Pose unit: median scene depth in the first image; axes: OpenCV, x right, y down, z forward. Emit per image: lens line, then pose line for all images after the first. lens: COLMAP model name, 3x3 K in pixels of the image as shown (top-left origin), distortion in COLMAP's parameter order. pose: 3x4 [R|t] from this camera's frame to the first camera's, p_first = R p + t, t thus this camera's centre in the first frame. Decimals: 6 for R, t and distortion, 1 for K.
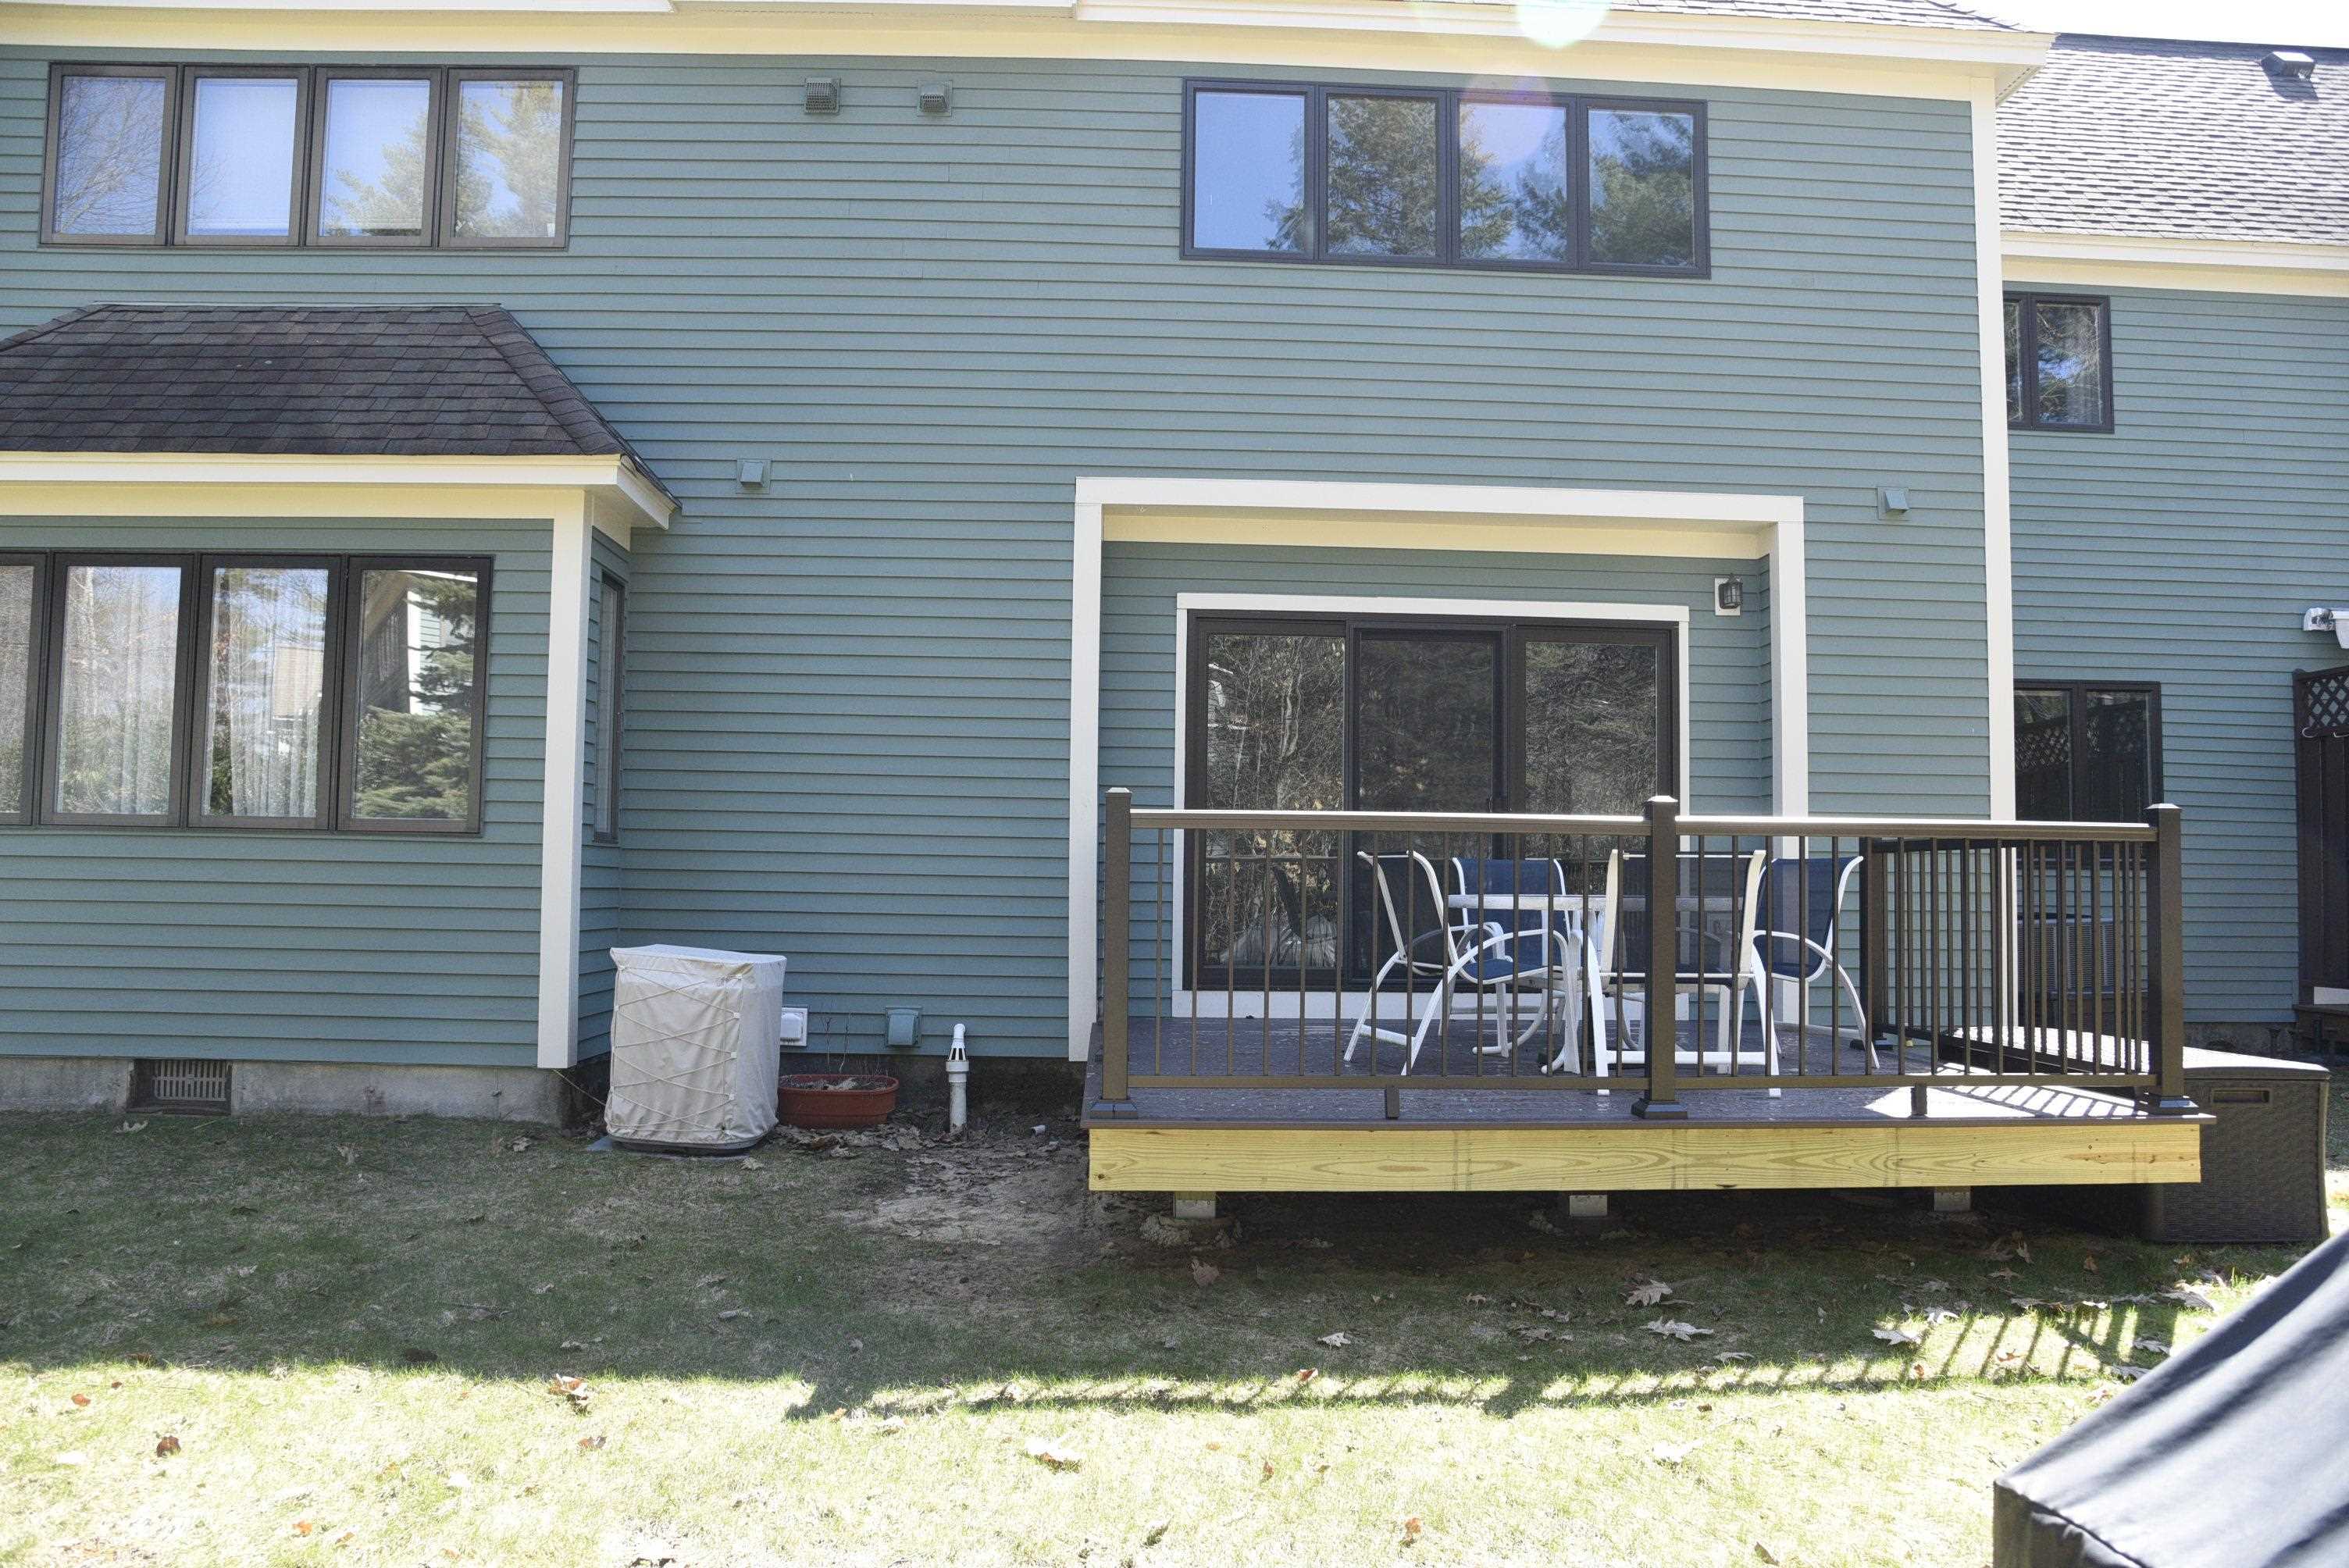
lens RADIAL K [[1613.8, 0, 1174.5], [0, 1613.8, 784.0], [0, 0, 1]] dist [-0.074801, -0.001817]
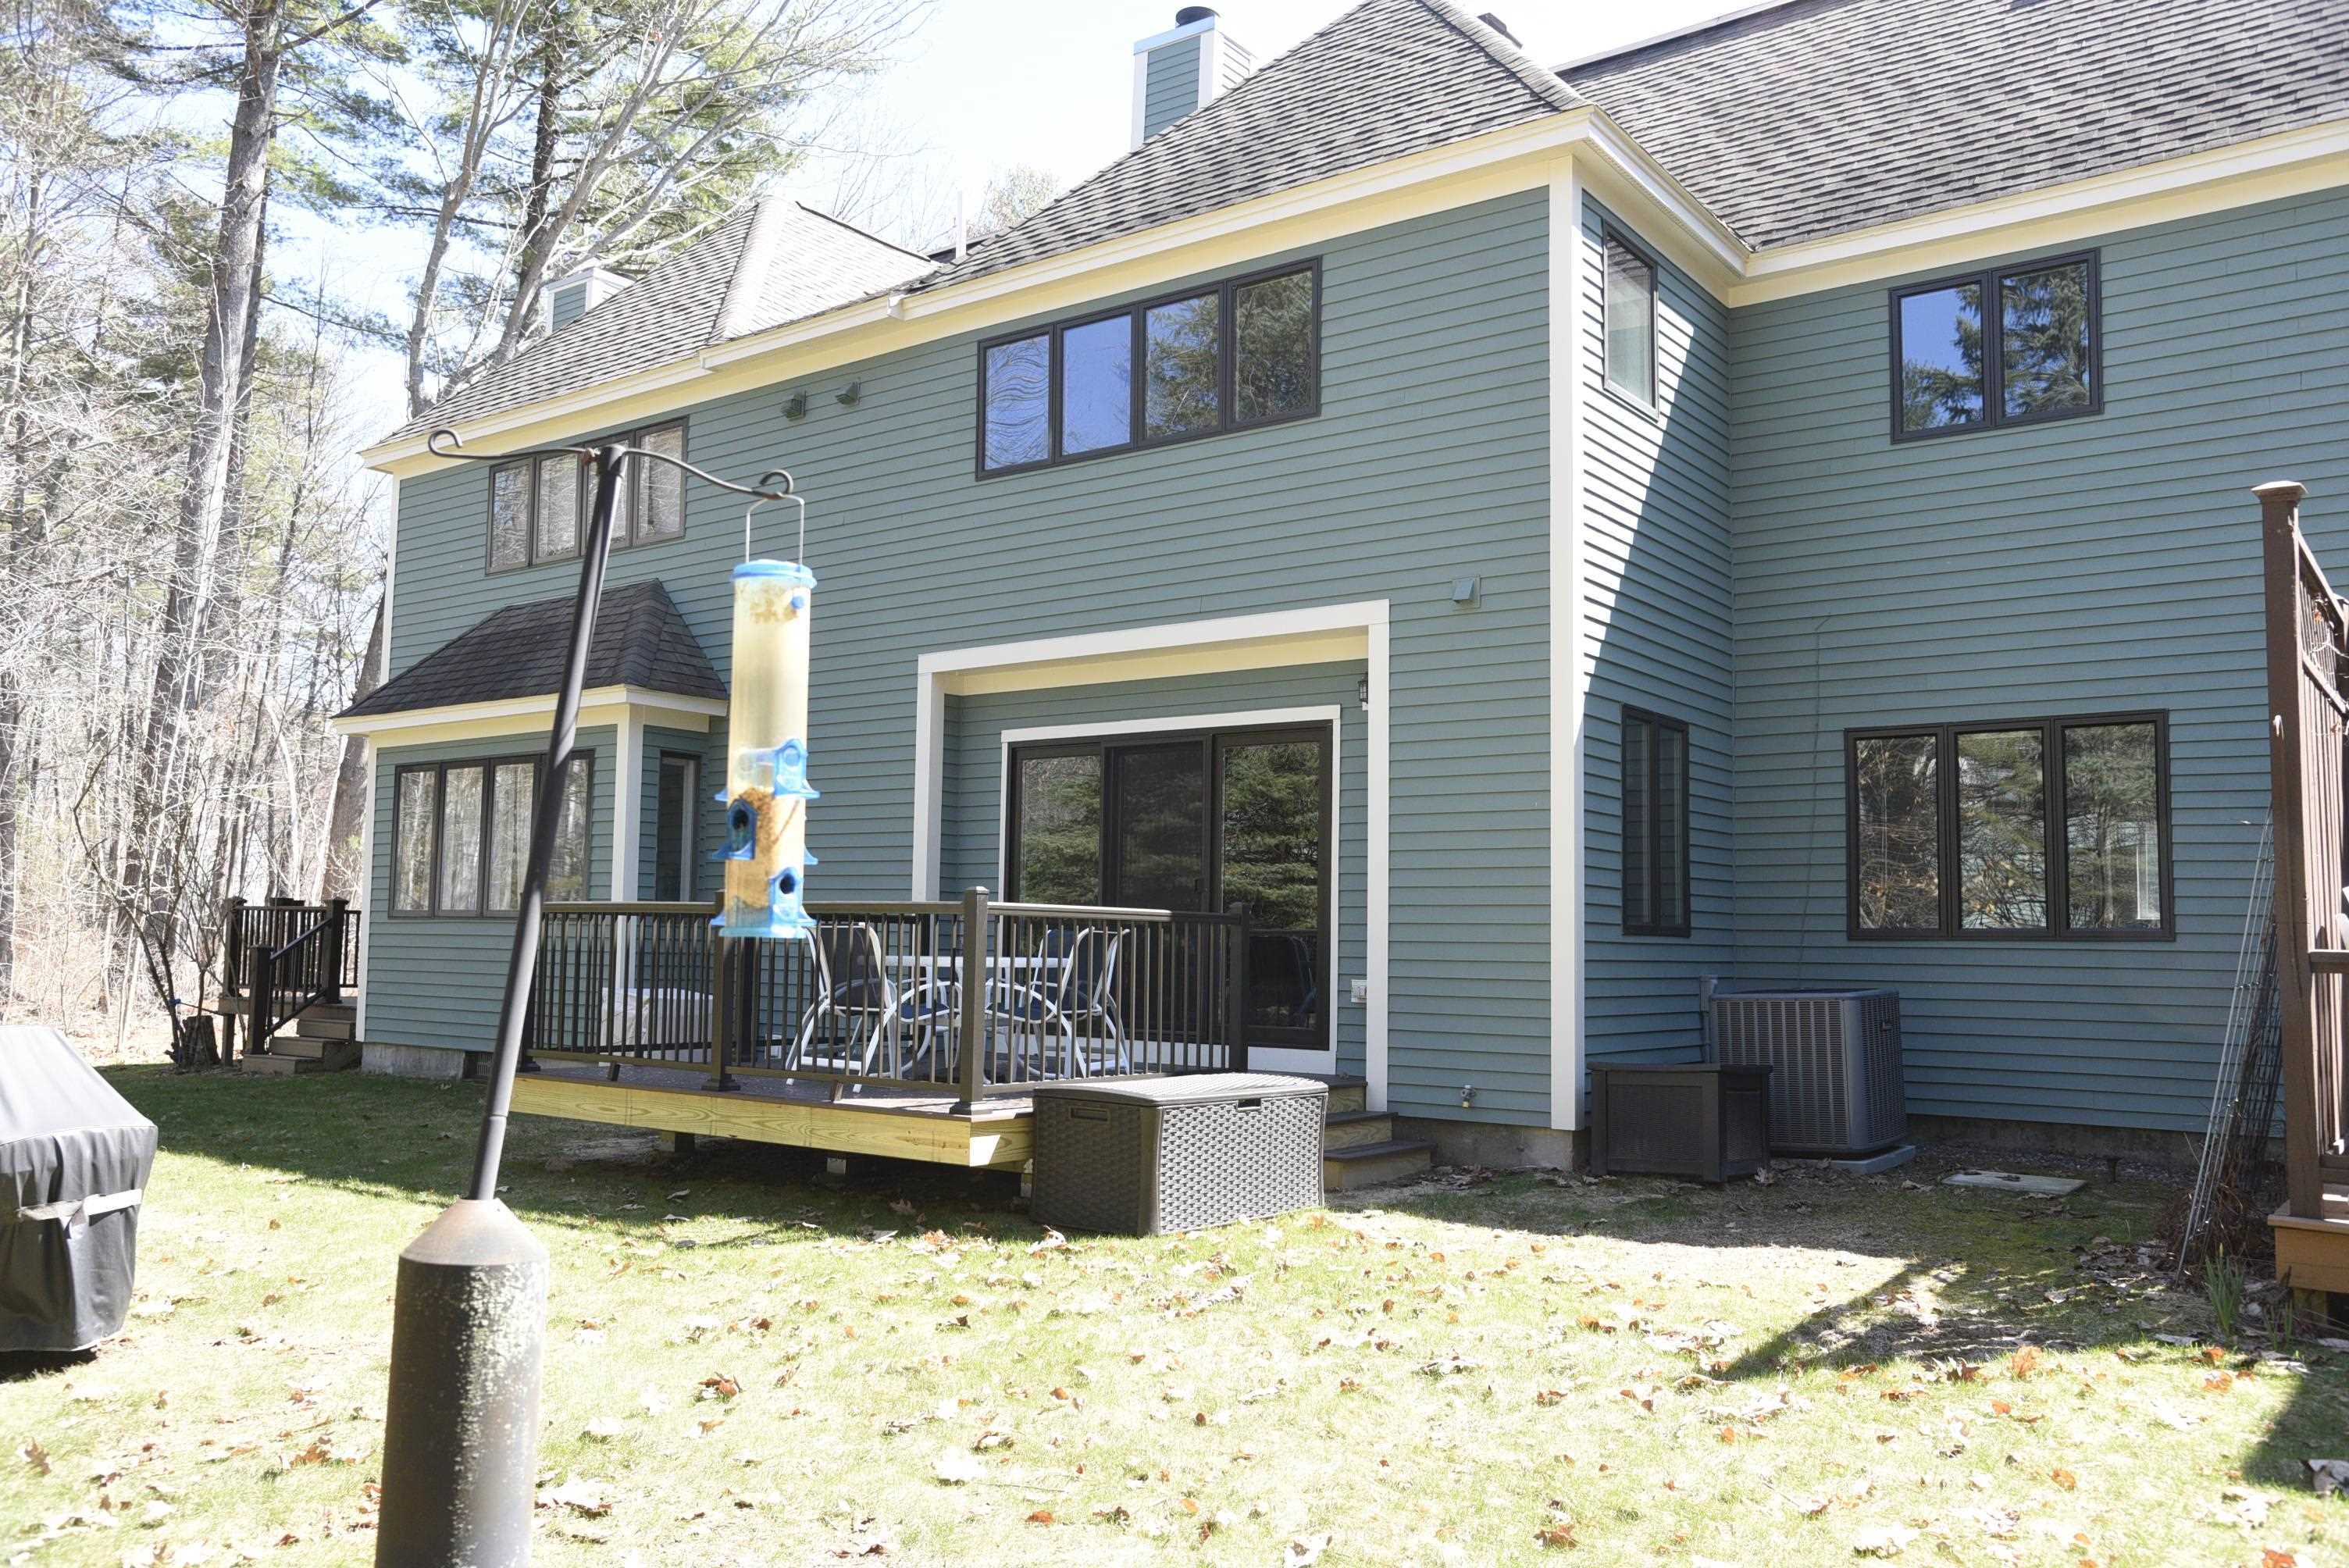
lens RADIAL K [[1826.3, 0, 1174.5], [0, 1826.3, 784.0], [0, 0, 1]] dist [-0.009287, -0.001488]
pose [[0.783635, -0.060647, -0.618254, 1.051056], [0.031966, 0.997841, -0.057366, 0.014547], [0.620398, 0.025191, 0.783882, -0.077260]]
